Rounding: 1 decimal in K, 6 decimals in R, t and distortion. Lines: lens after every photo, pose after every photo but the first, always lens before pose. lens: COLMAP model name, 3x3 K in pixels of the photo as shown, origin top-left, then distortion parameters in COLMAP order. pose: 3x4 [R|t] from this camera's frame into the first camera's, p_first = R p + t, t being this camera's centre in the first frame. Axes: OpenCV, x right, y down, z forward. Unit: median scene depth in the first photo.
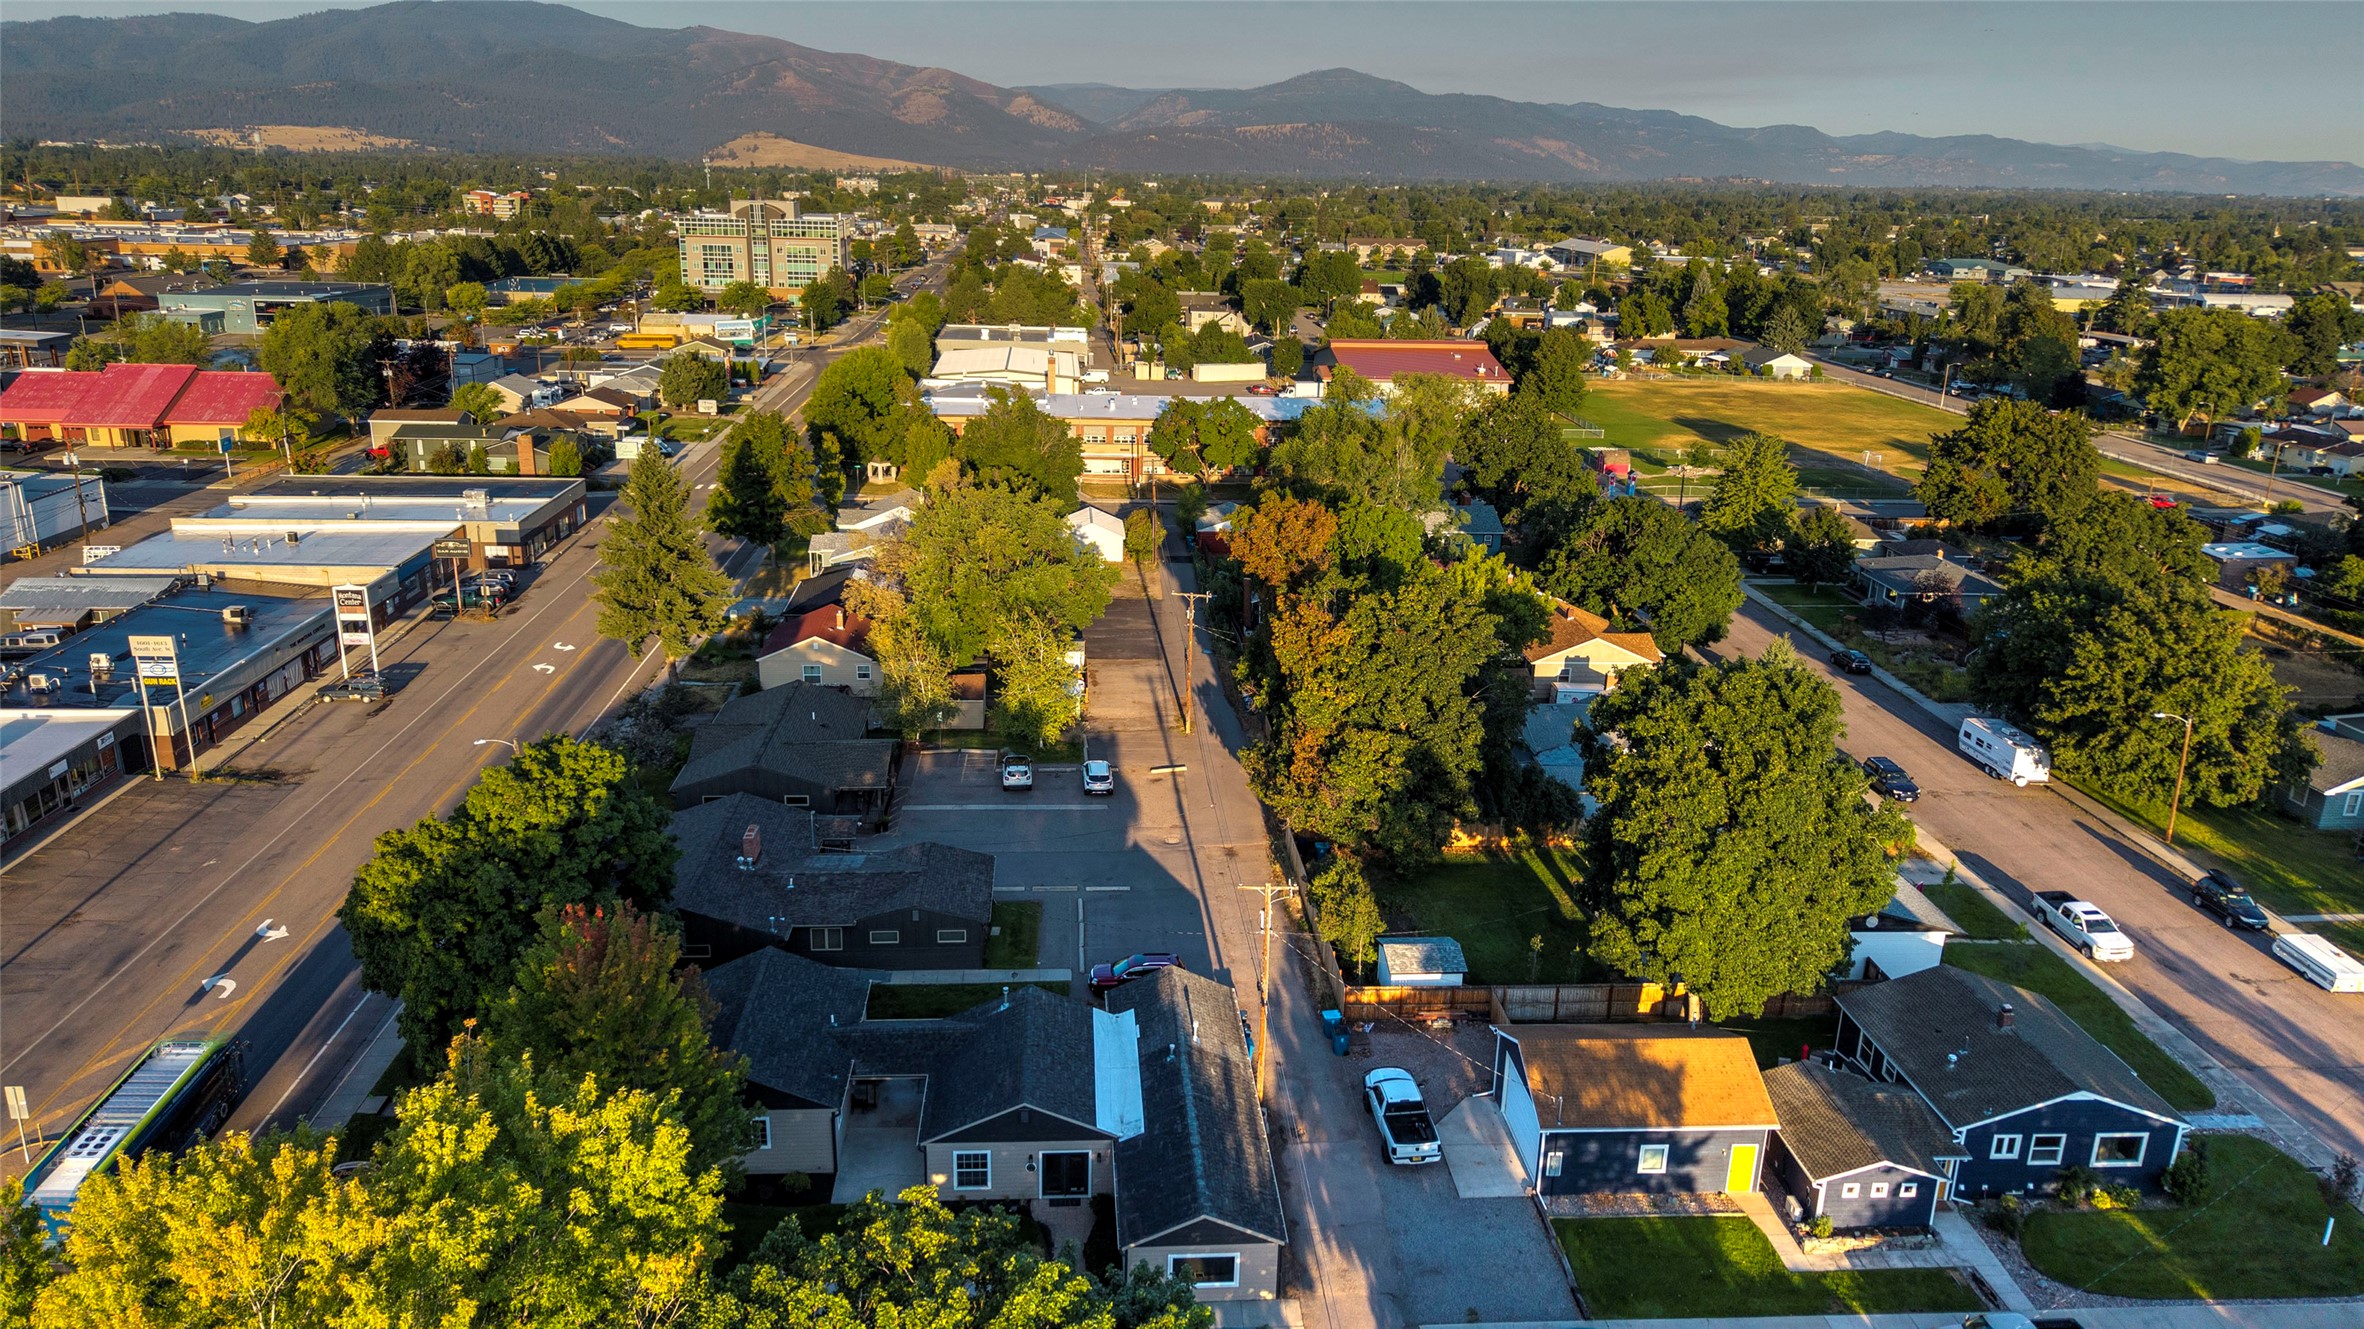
lens RADIAL K [[1587.2, 0, 1184.4], [0, 1587.2, 673.8], [0, 0, 1]] dist [0.028679, -0.034151]
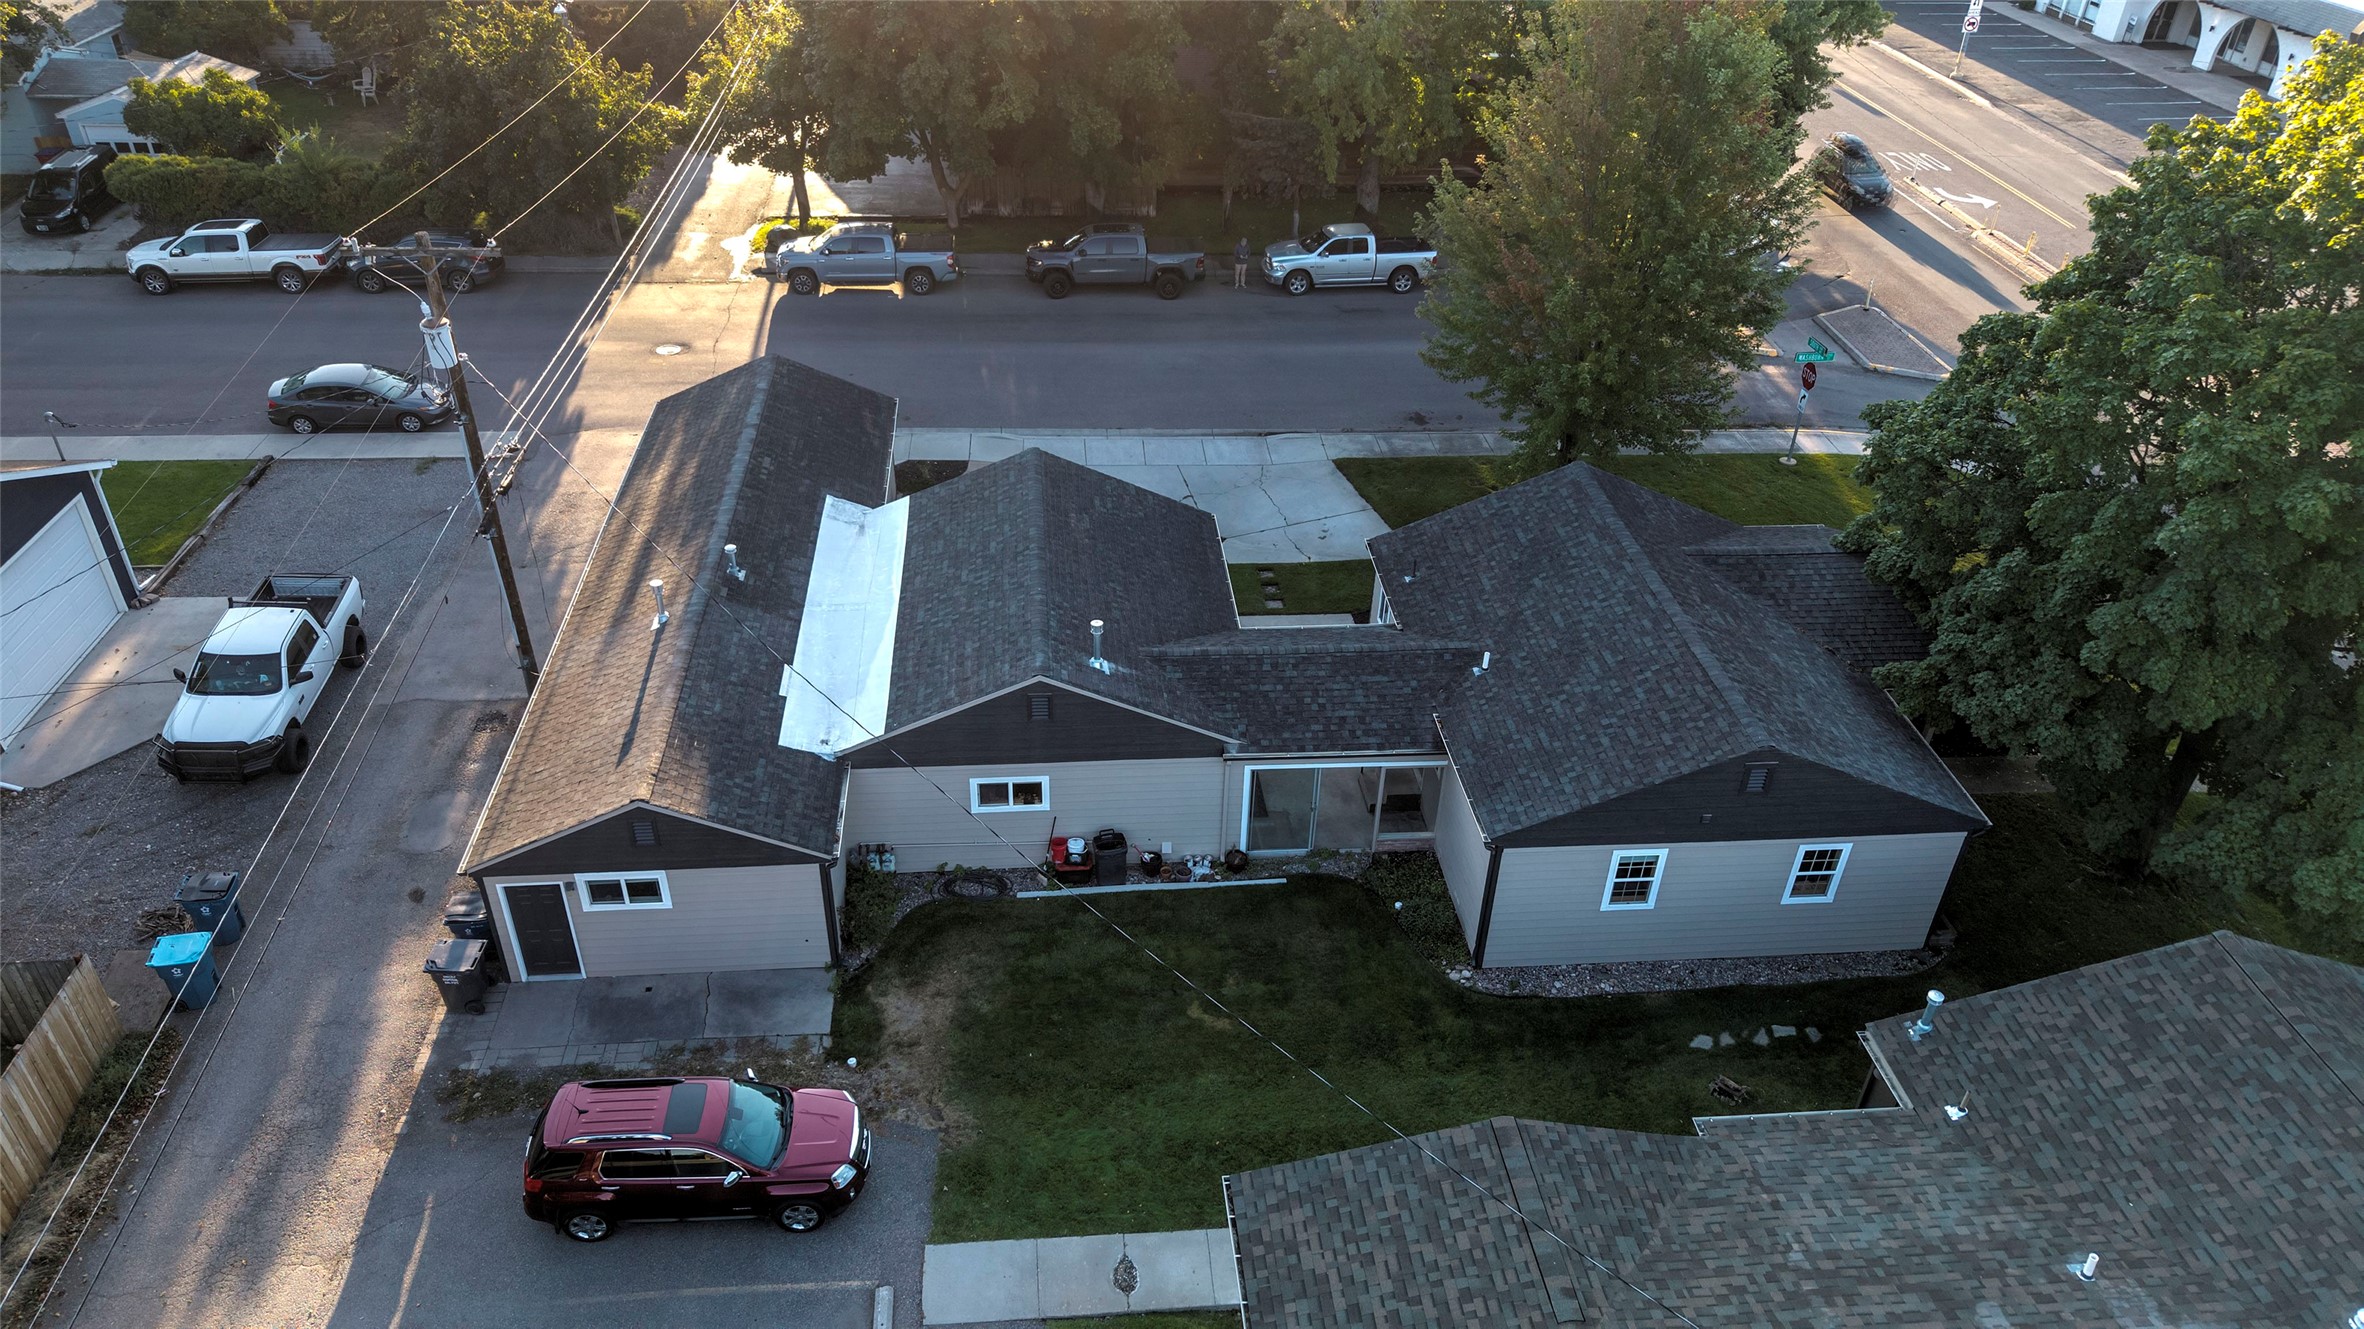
lens RADIAL K [[1587.2, 0, 1184.4], [0, 1587.2, 673.8], [0, 0, 1]] dist [0.028679, -0.034151]
pose [[-0.998536, -0.027979, -0.046292, -0.099919], [-0.053697, 0.615724, 0.786130, -0.100247], [0.006508, 0.787465, -0.616325, 1.079230]]
